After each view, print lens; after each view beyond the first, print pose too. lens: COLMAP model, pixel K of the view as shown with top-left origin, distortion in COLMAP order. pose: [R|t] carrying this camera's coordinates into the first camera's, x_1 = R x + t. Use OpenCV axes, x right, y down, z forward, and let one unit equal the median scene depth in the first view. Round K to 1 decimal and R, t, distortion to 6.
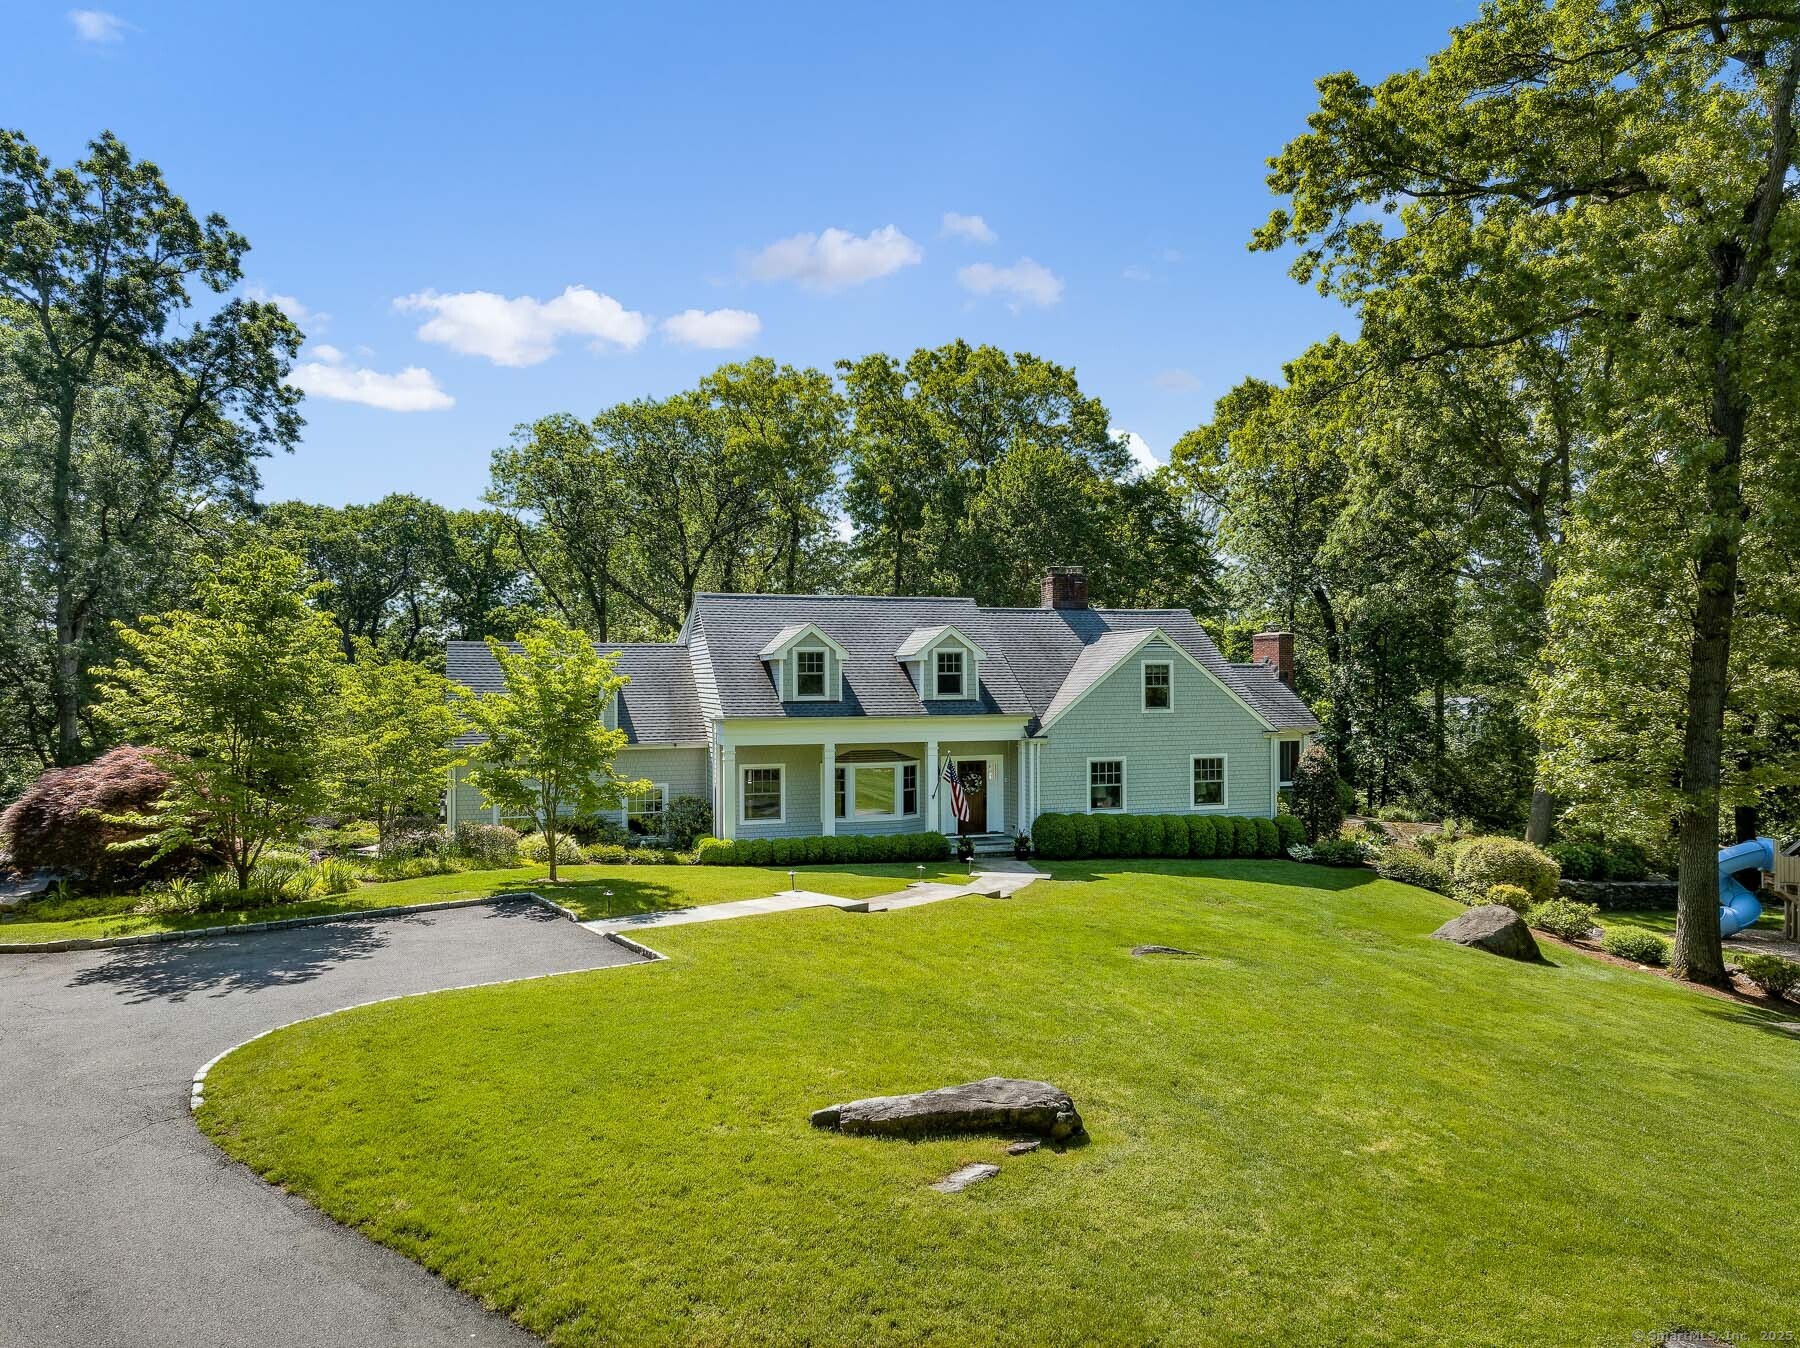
lens RADIAL K [[1248.5, 0, 894.3], [0, 1248.5, 669.9], [0, 0, 1]] dist [0.004630, 0.003582]
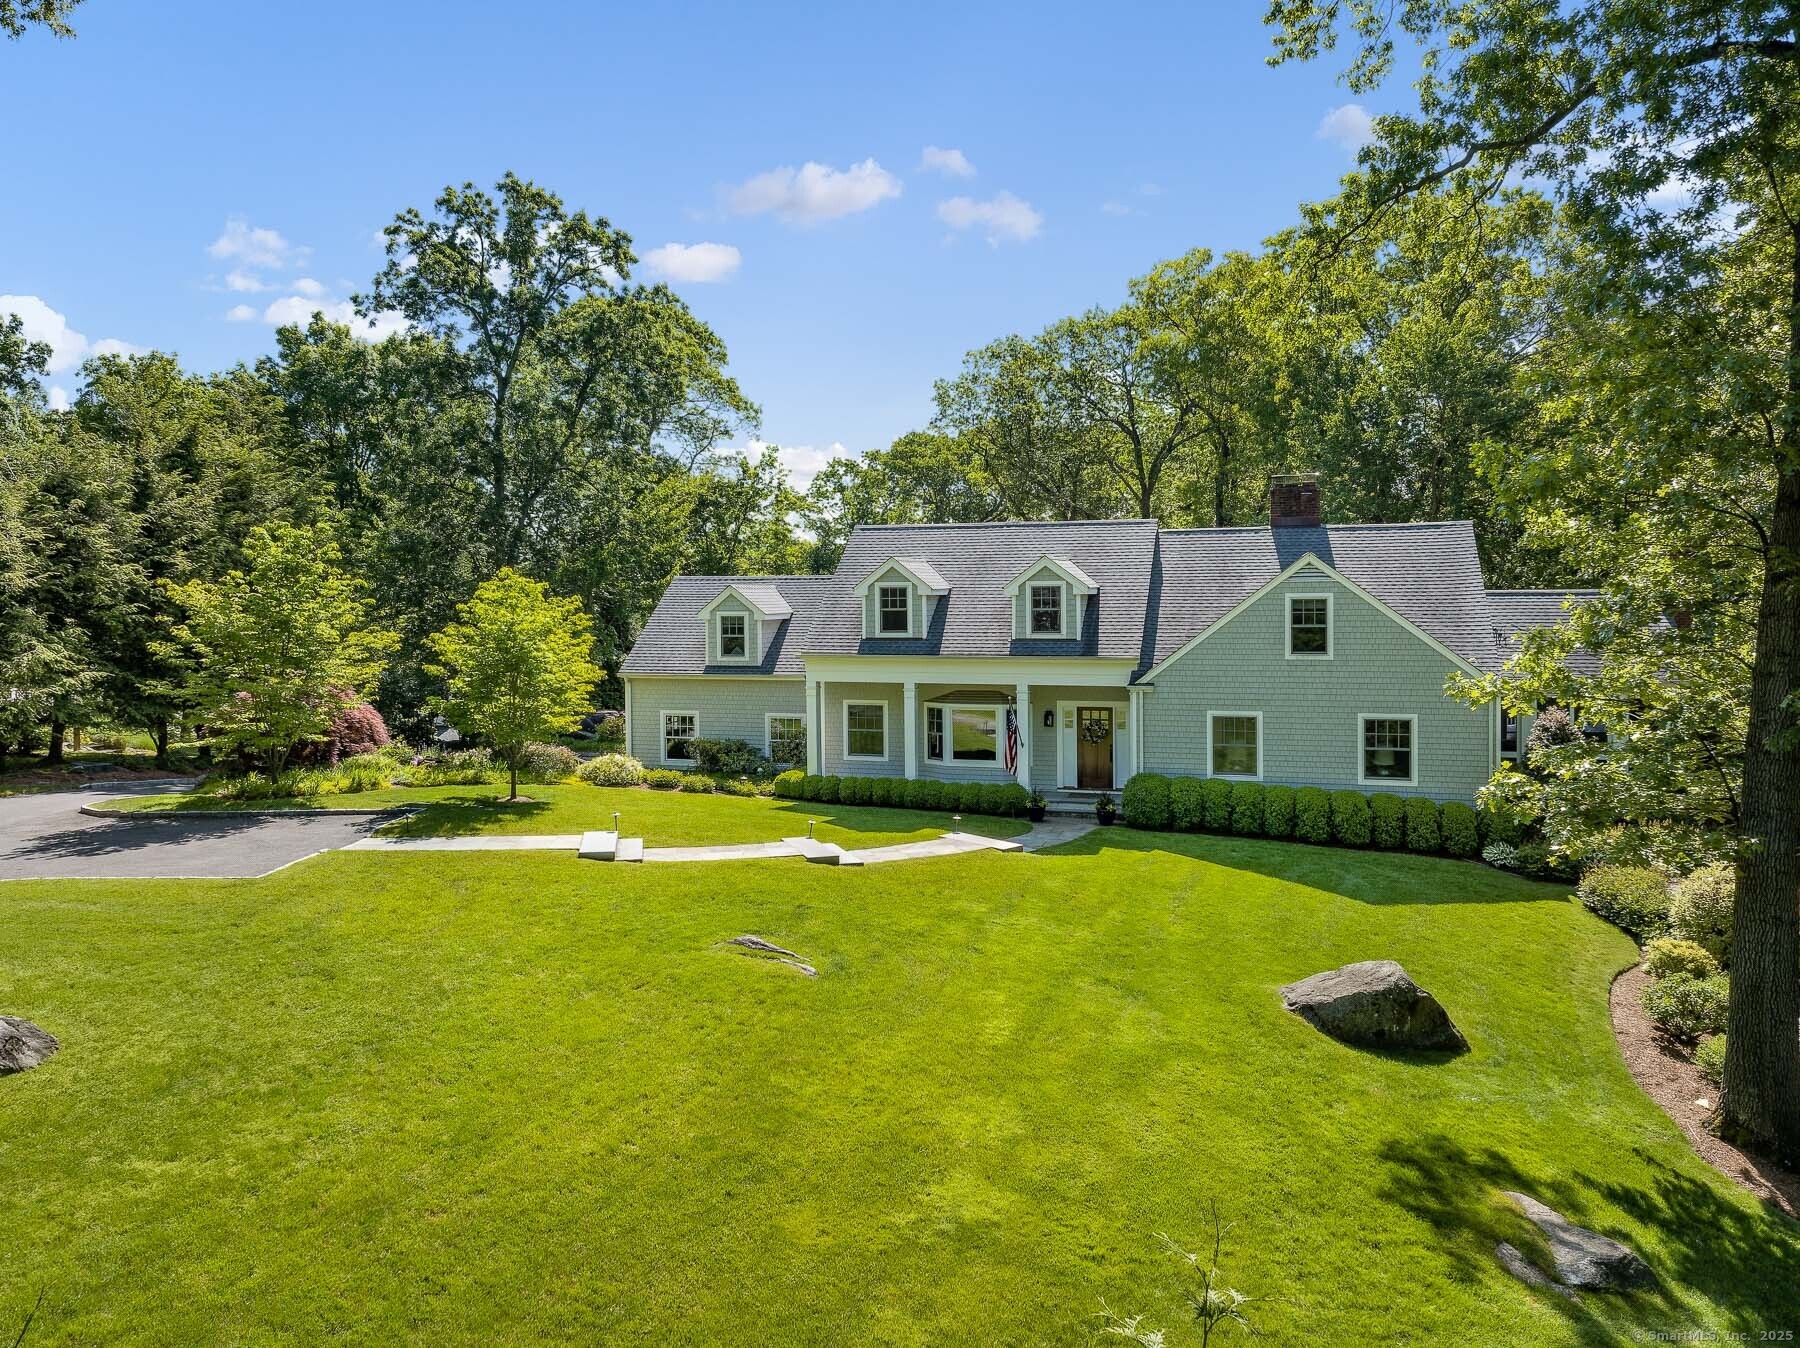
lens RADIAL K [[1248.5, 0, 900.4], [0, 1248.5, 663.2], [0, 0, 1]] dist [0.004630, 0.003582]
pose [[0.796008, 0.025078, -0.604767, 0.509786], [0.001952, 0.999030, 0.043996, 0.001680], [0.605283, -0.036202, 0.795186, 0.223561]]
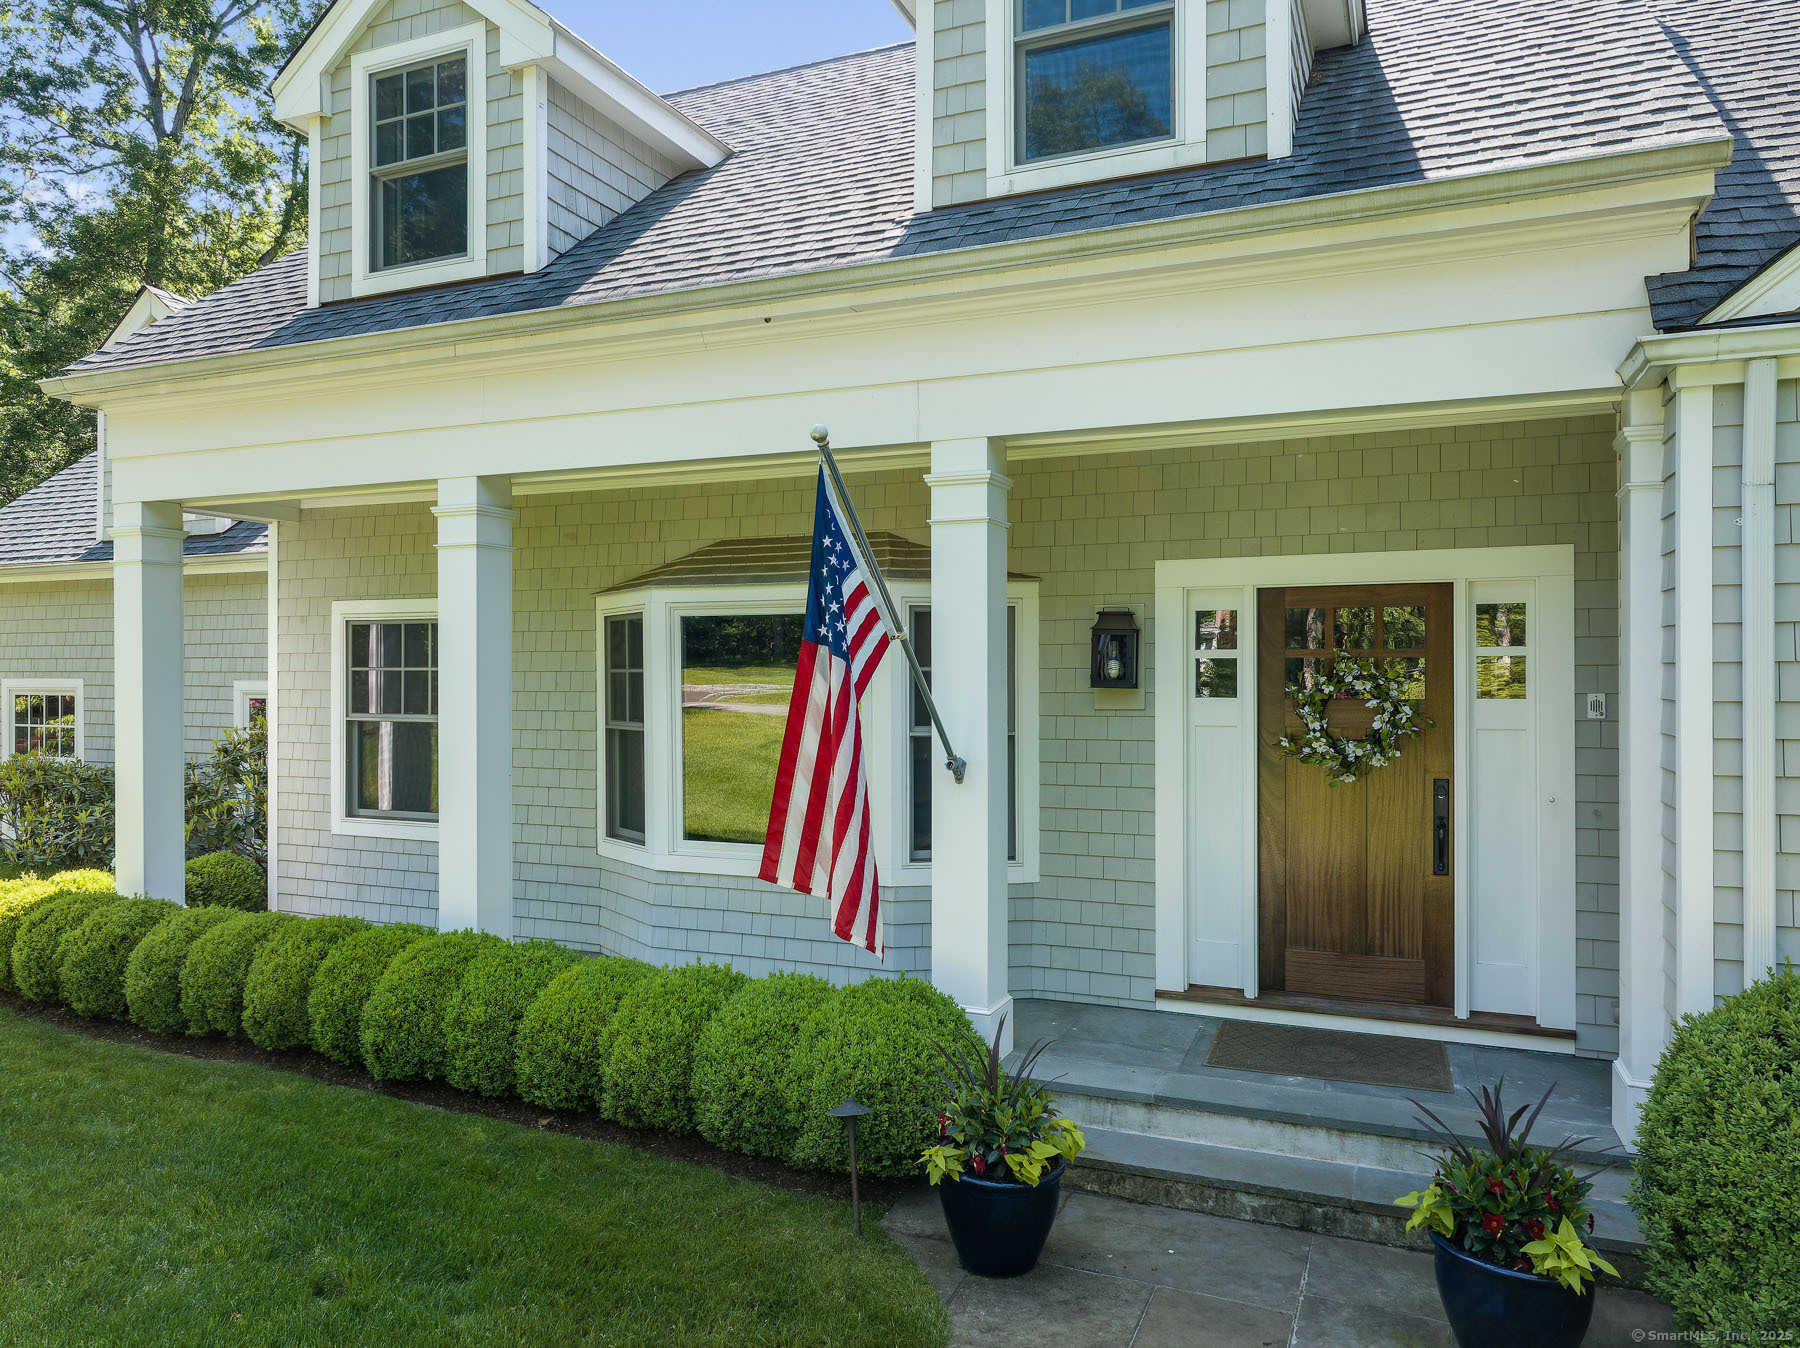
lens RADIAL K [[1248.5, 0, 888.7], [0, 1248.5, 675.7], [0, 0, 1]] dist [0.004630, 0.003582]
pose [[0.723357, -0.000272, -0.690474, 0.138906], [-0.007455, 0.999939, -0.008204, 0.090394], [0.690434, 0.011082, 0.723311, 0.873701]]
